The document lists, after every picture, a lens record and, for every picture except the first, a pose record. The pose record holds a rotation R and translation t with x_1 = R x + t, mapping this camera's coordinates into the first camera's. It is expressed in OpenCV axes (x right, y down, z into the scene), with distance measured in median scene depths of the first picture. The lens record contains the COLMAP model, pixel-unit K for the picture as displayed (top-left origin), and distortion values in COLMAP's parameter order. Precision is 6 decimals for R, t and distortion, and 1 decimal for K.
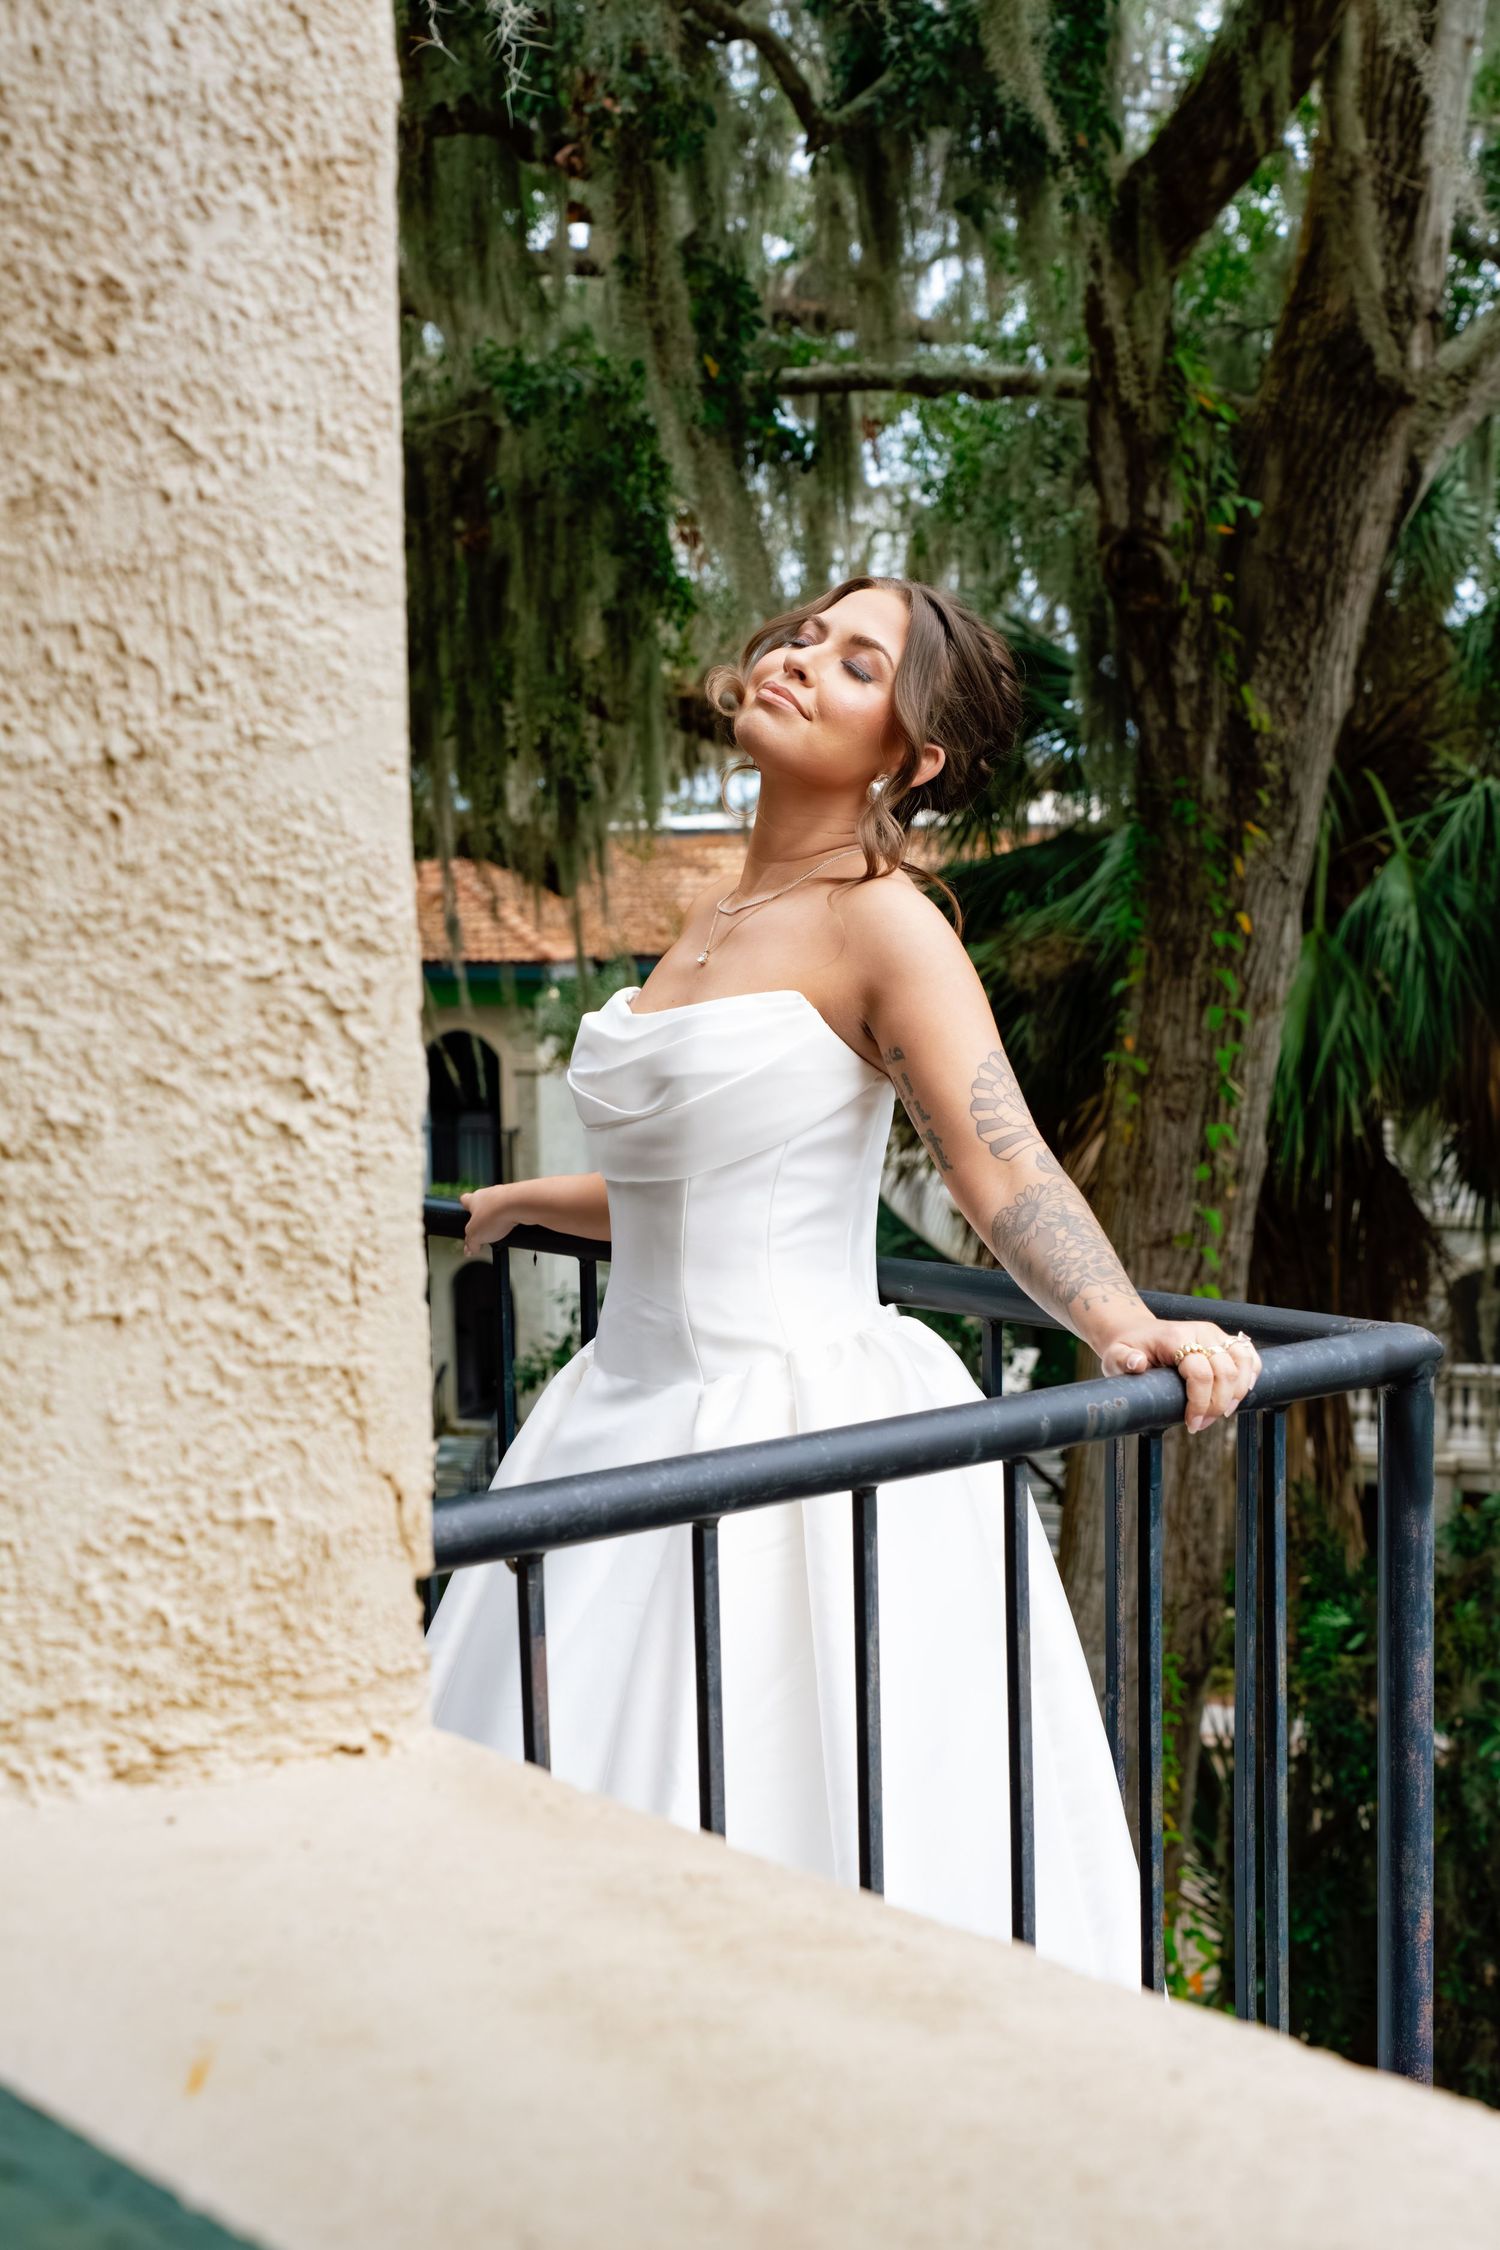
lens RADIAL K [[3194.8, 0, 750.0], [0, 3194.8, 1125.0], [0, 0, 1]] dist [0.040051, -0.072345]
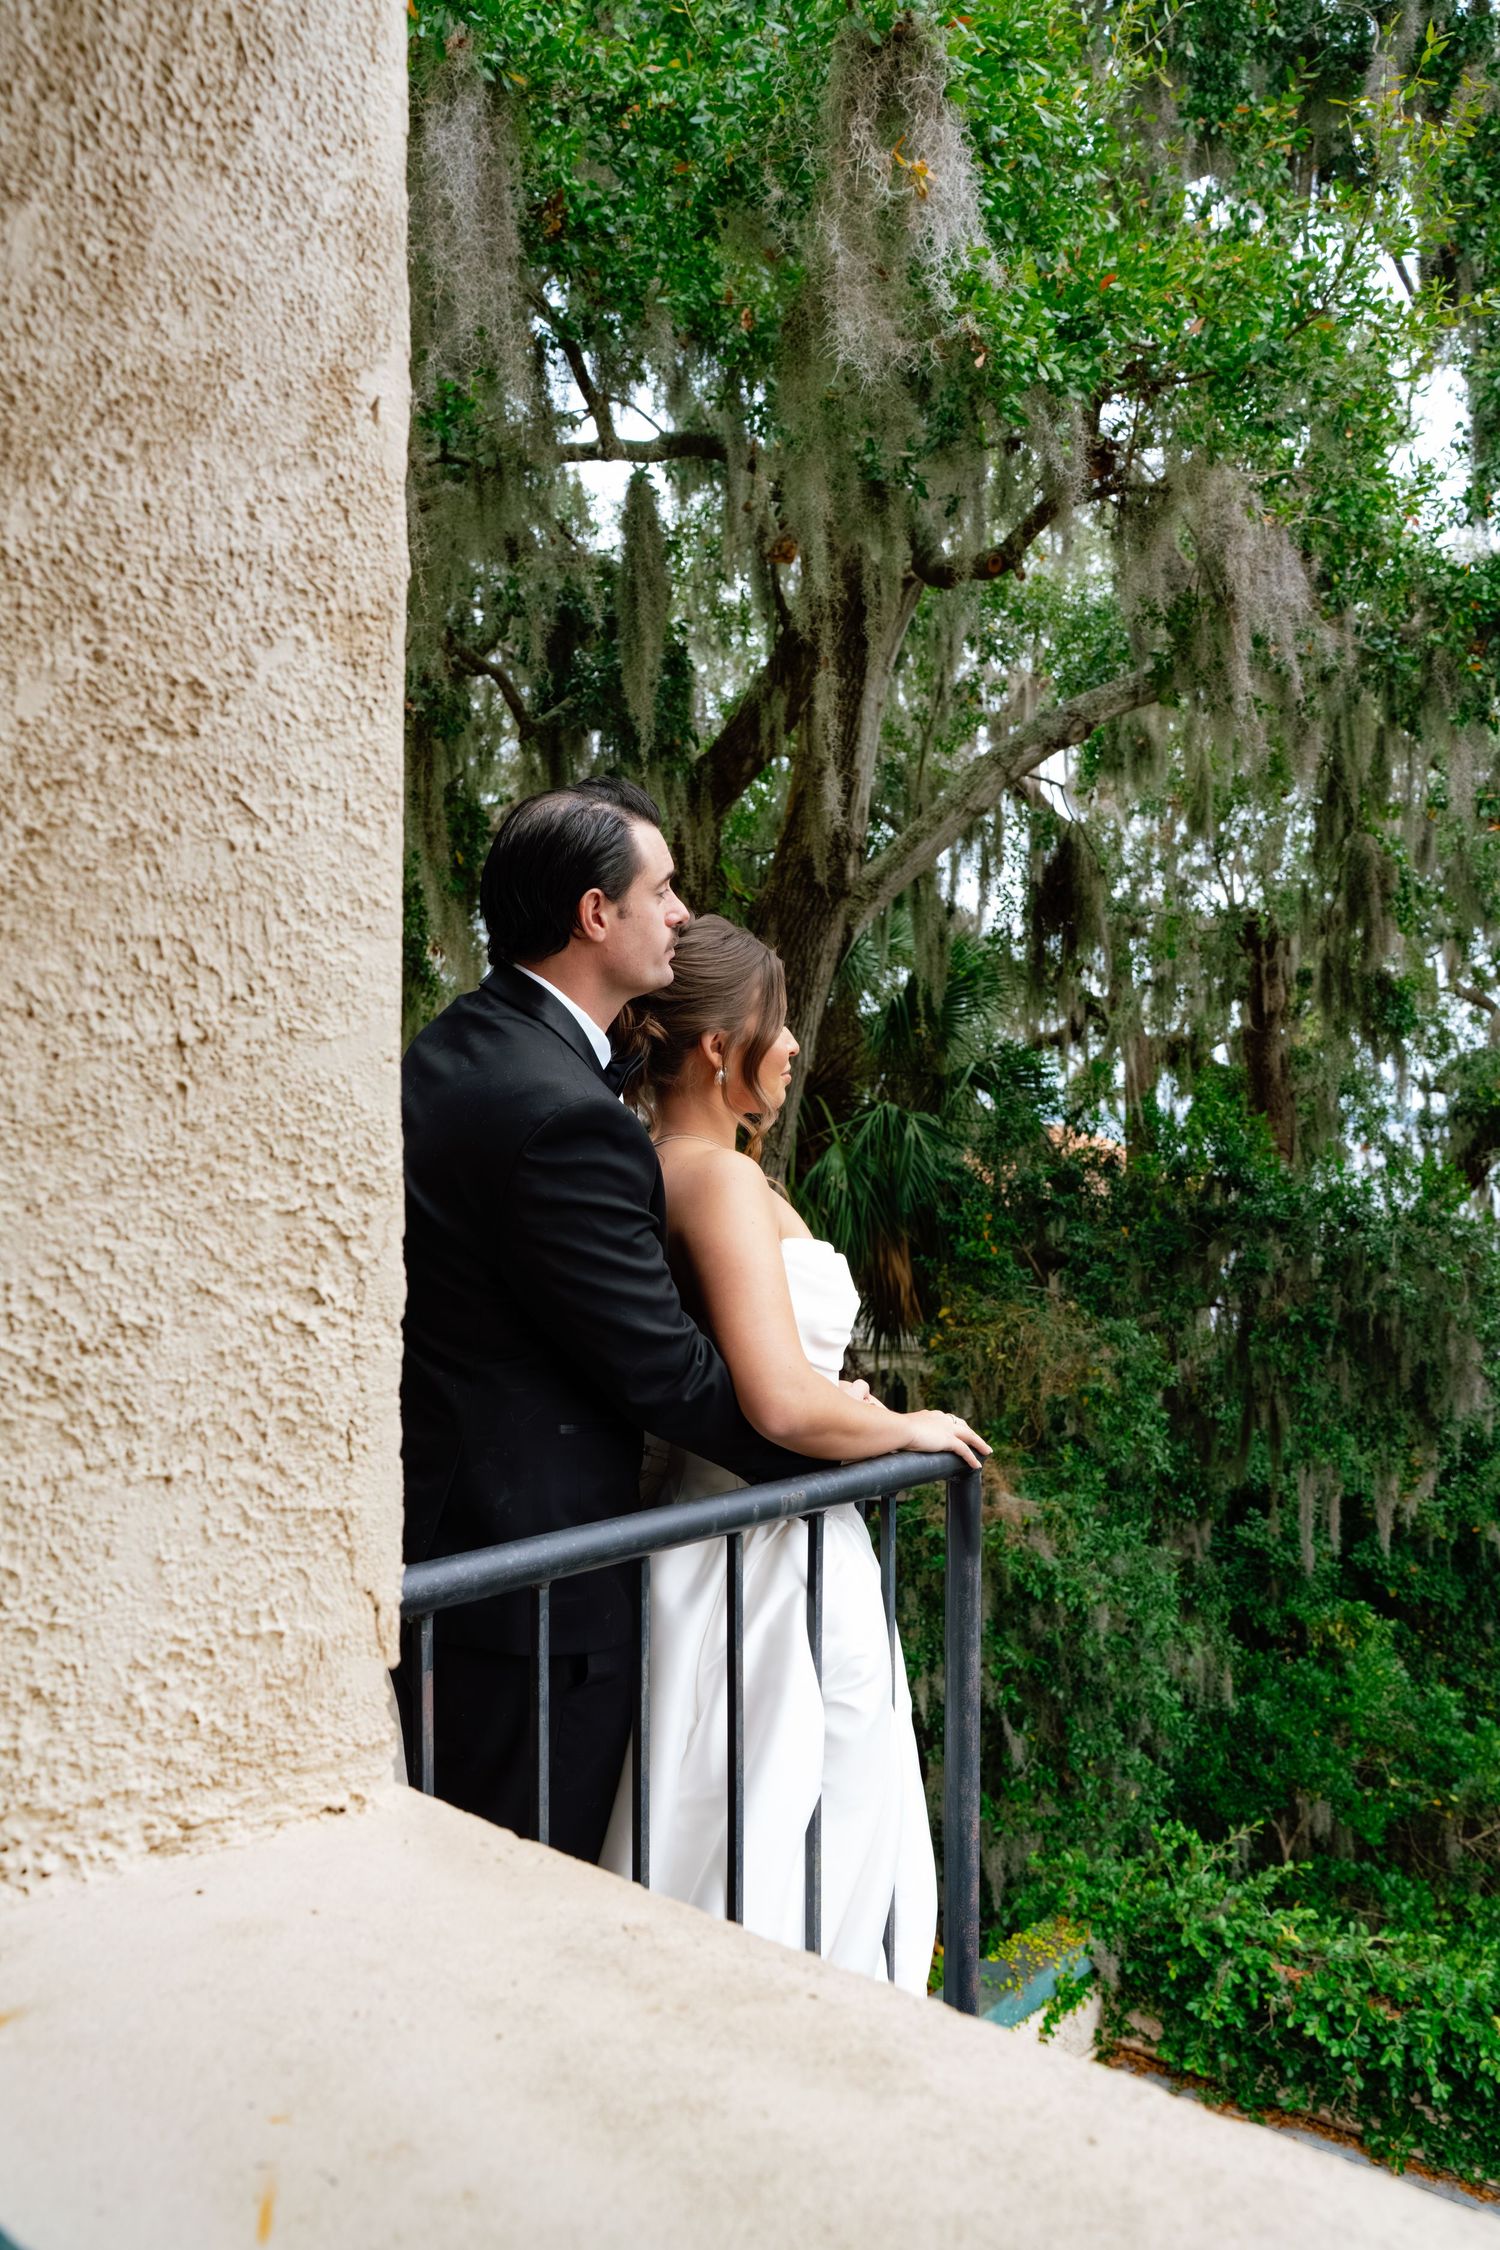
lens RADIAL K [[1784.6, 0, 750.0], [0, 1784.6, 1125.0], [0, 0, 1]] dist [0.027761, -0.035476]
pose [[0.986649, 0.023481, 0.161161, -0.086753], [-0.008583, 0.995674, -0.092521, -0.015519], [-0.162637, 0.089903, 0.982582, 0.248759]]
